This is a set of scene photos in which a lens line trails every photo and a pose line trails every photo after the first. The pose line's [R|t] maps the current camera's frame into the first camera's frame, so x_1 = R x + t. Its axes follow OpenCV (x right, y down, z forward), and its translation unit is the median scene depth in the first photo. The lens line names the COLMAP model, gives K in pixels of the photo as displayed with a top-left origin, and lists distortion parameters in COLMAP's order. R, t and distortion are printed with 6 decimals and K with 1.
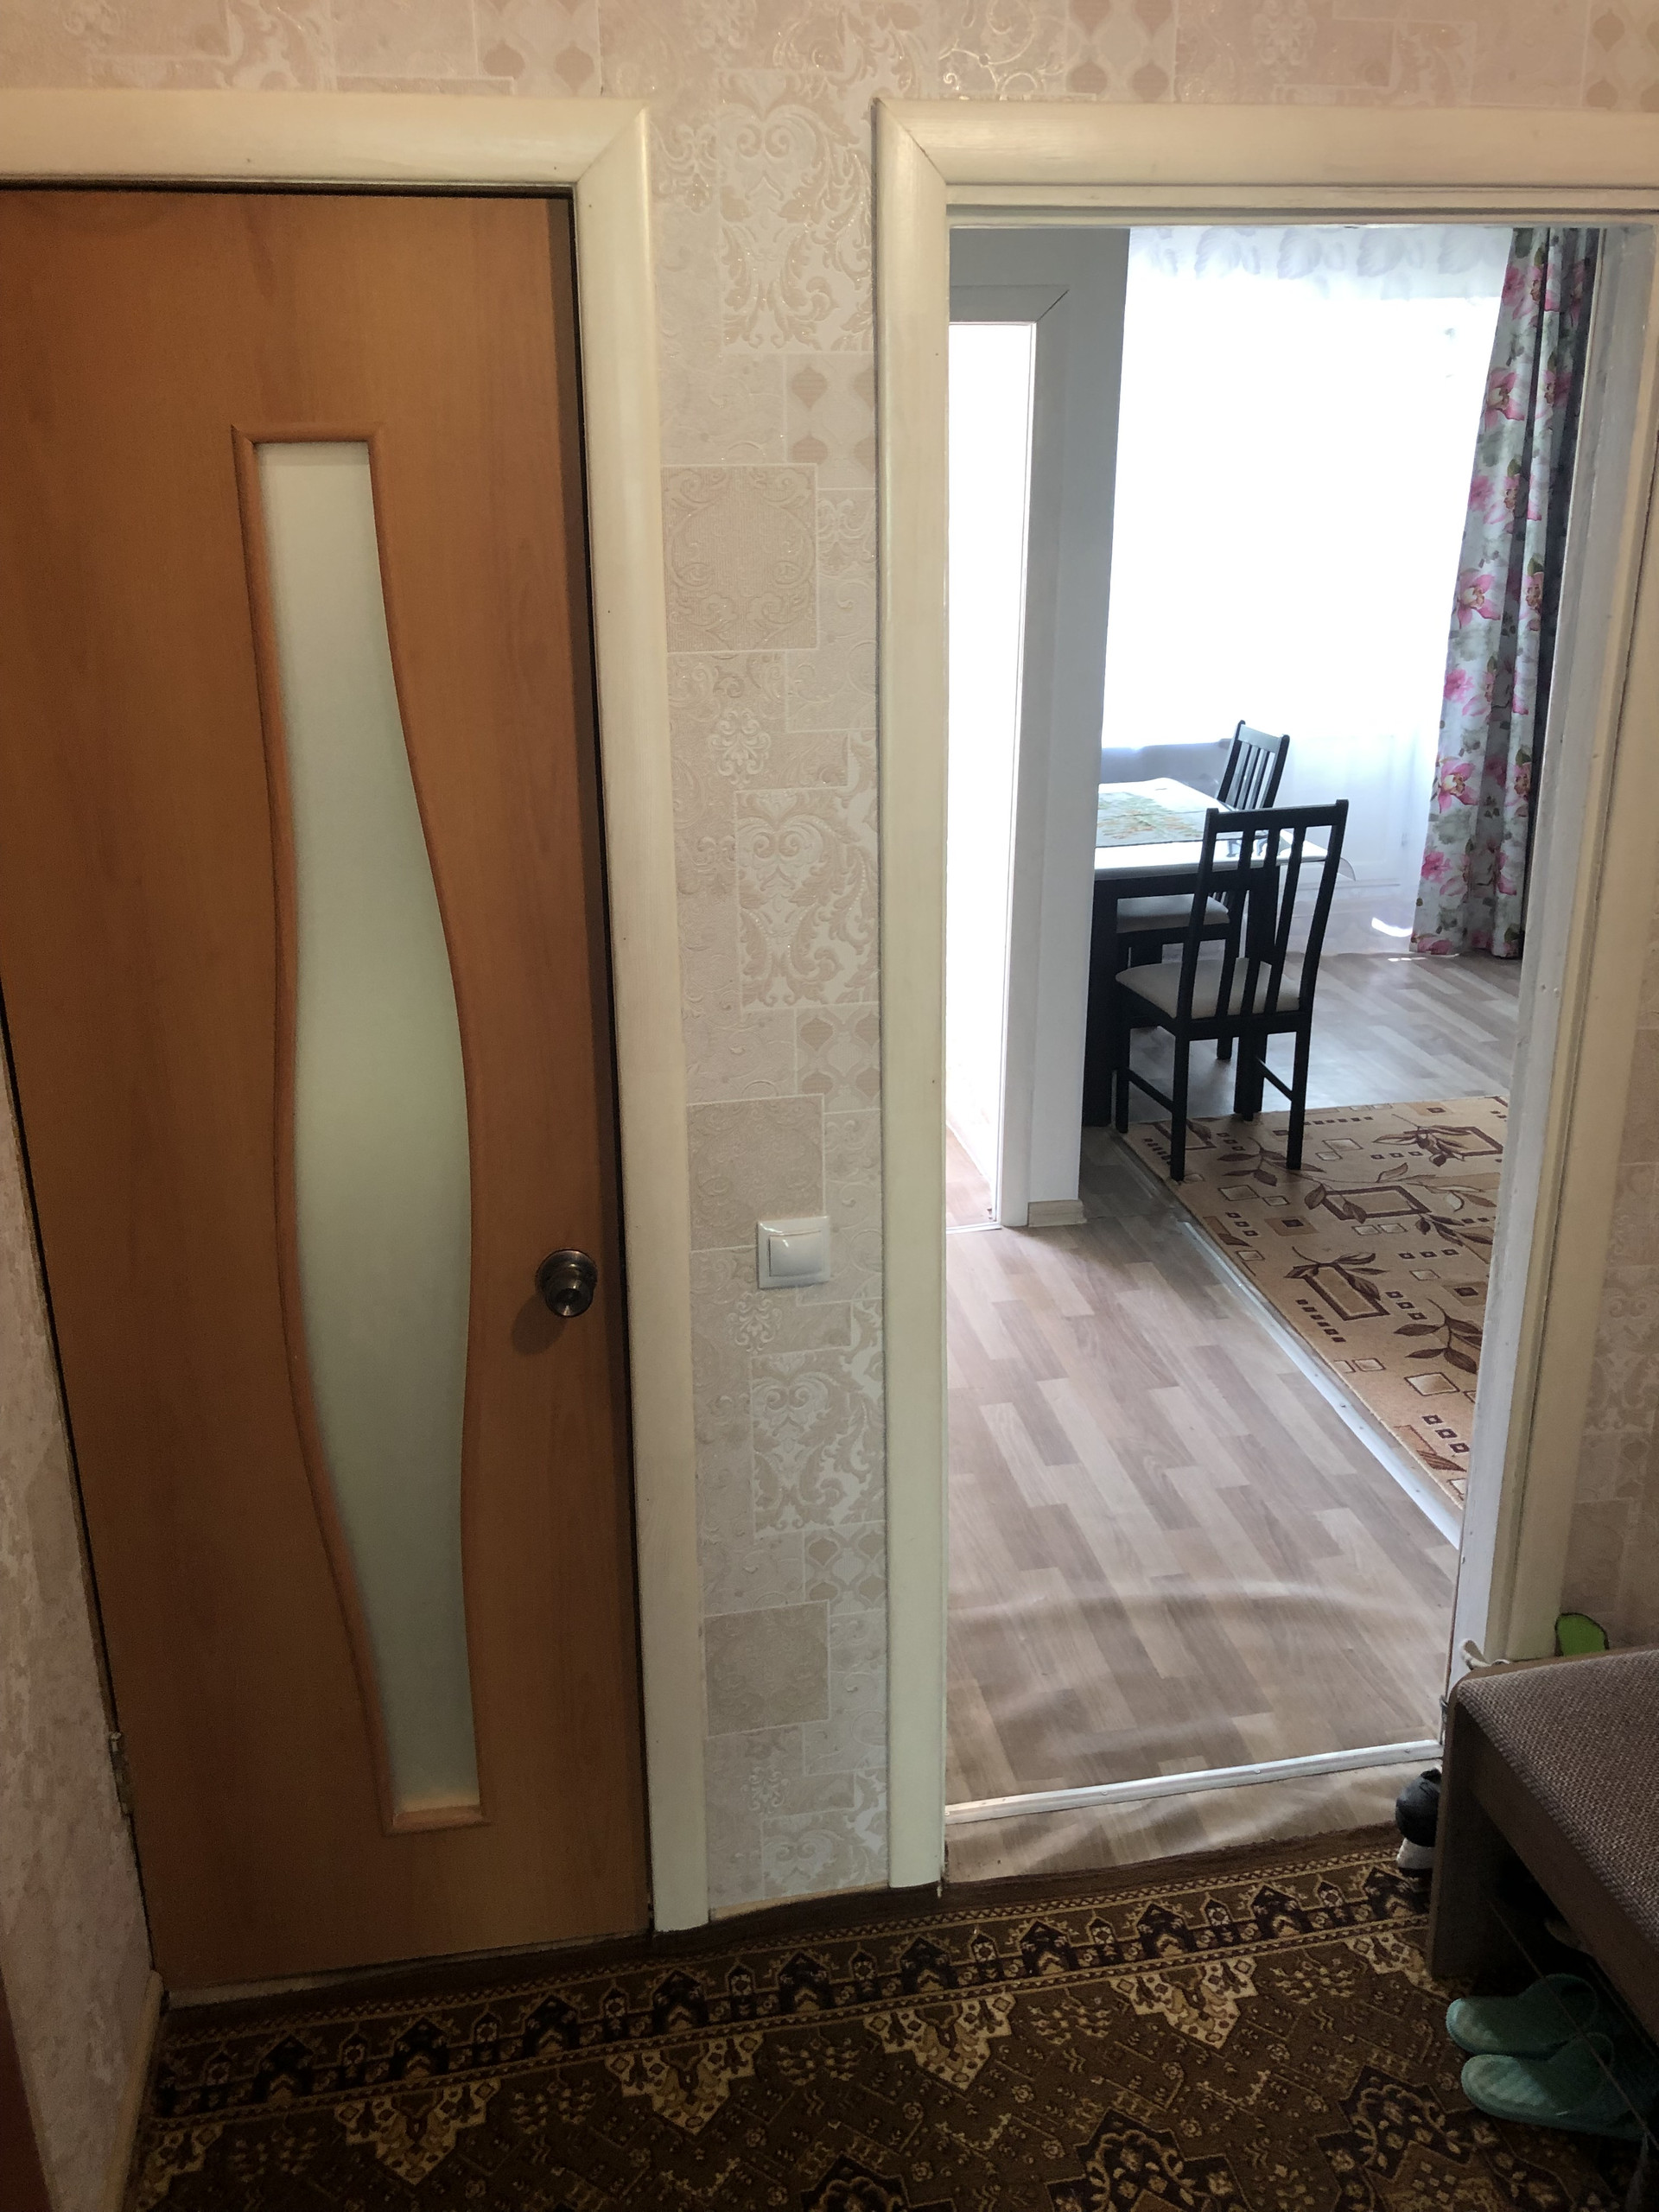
lens RADIAL K [[1813.6, 0, 829.5], [0, 1813.6, 1106.0], [0, 0, 1]] dist [-0.003729, -0.010642]
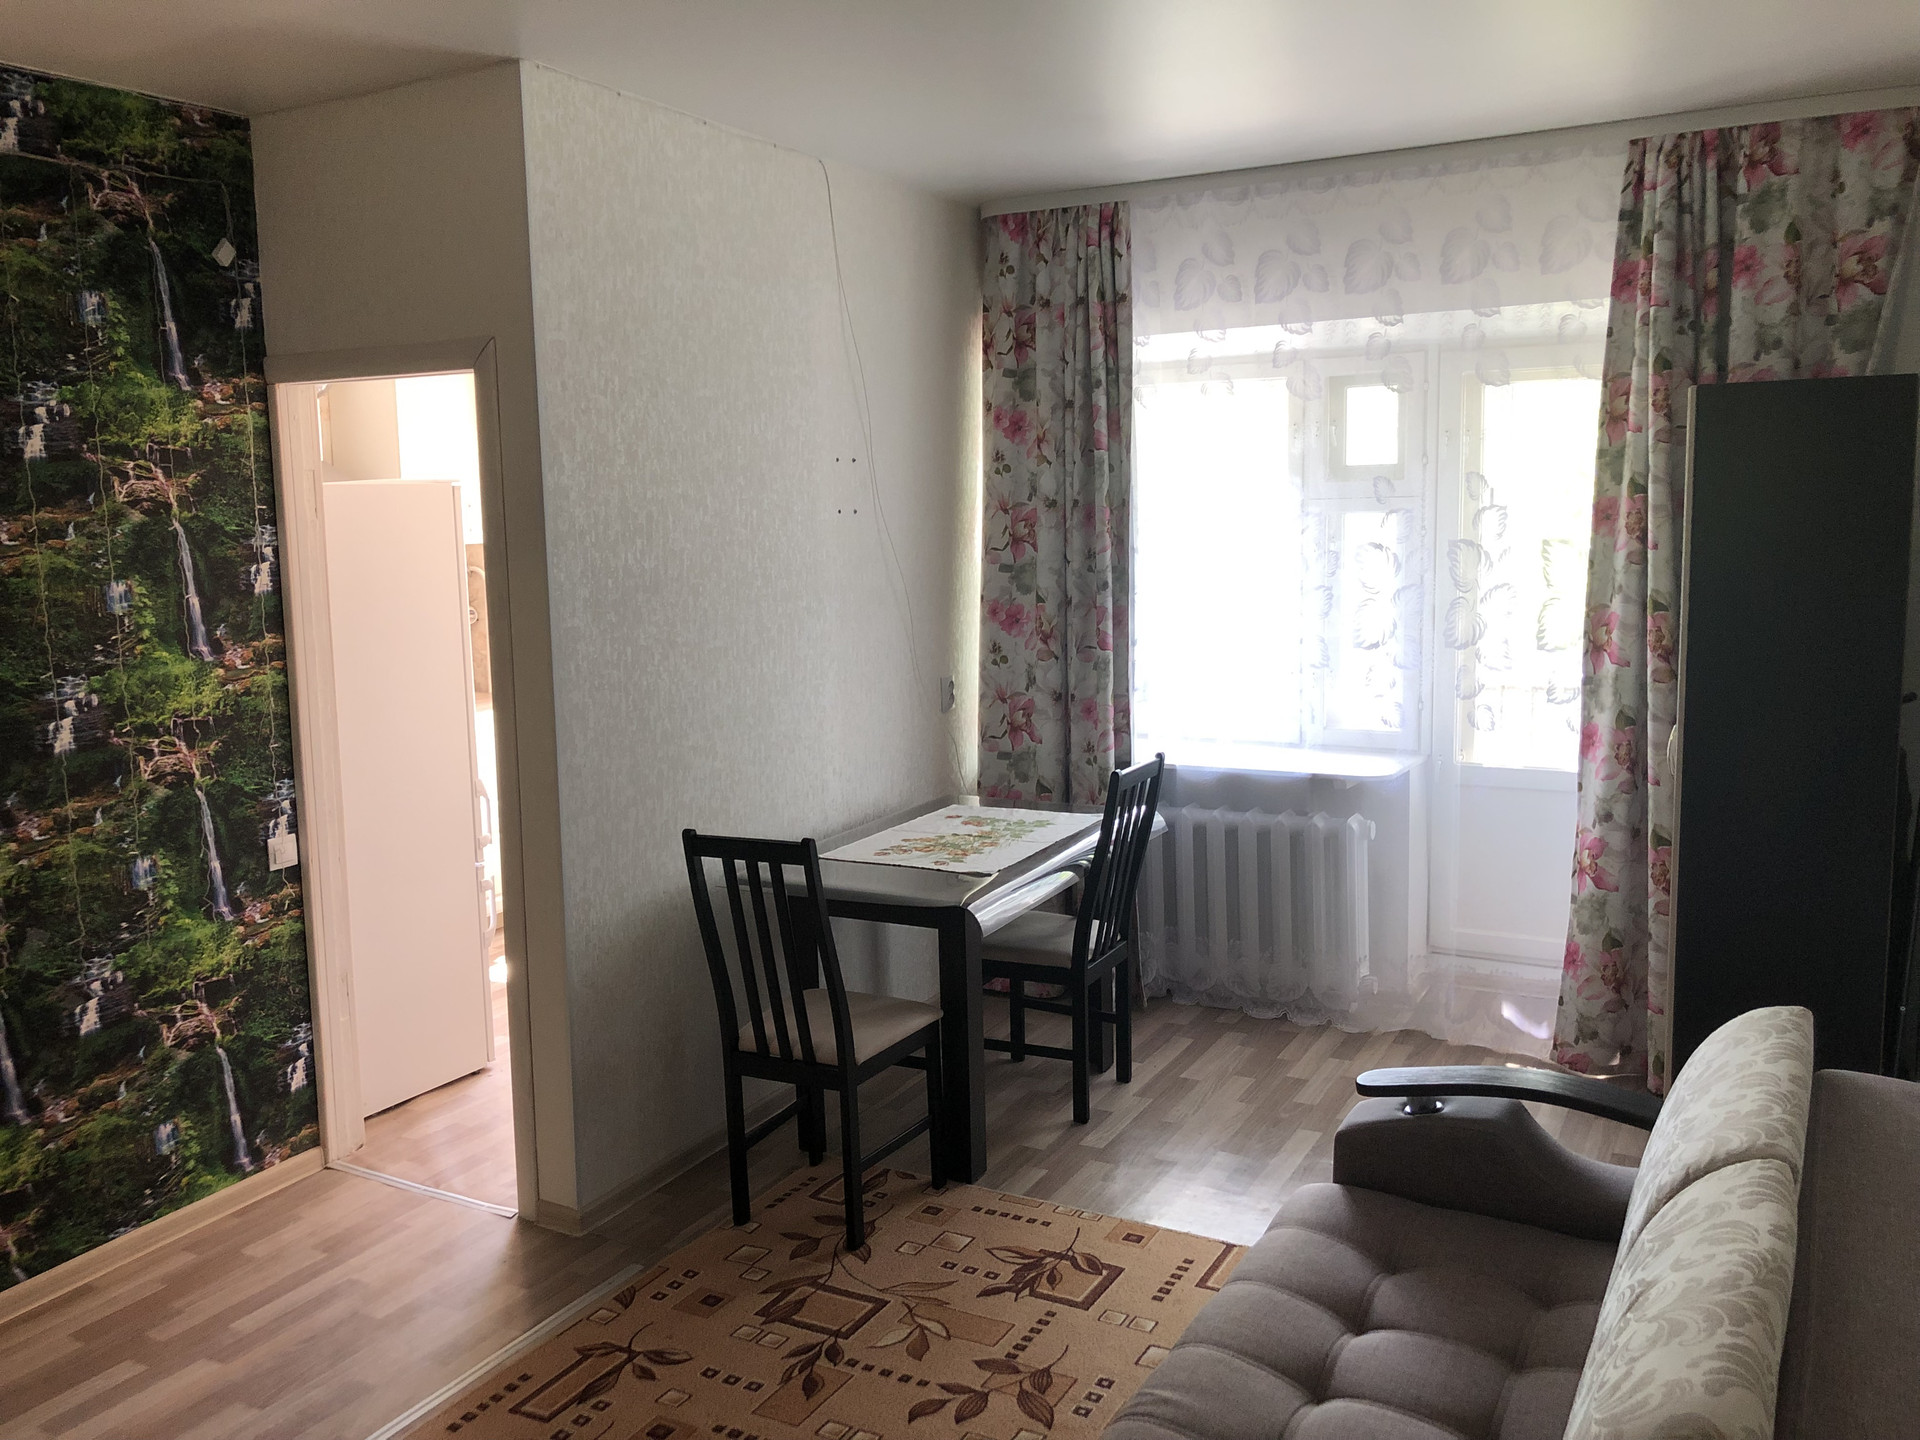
lens RADIAL K [[1574.2, 0, 960.0], [0, 1574.2, 720.0], [0, 0, 1]] dist [-0.003729, -0.010642]
pose [[0.785932, 0.079905, -0.613128, 0.583359], [-0.197277, 0.972194, -0.126177, -0.101459], [0.585997, 0.220122, 0.779842, 0.294458]]
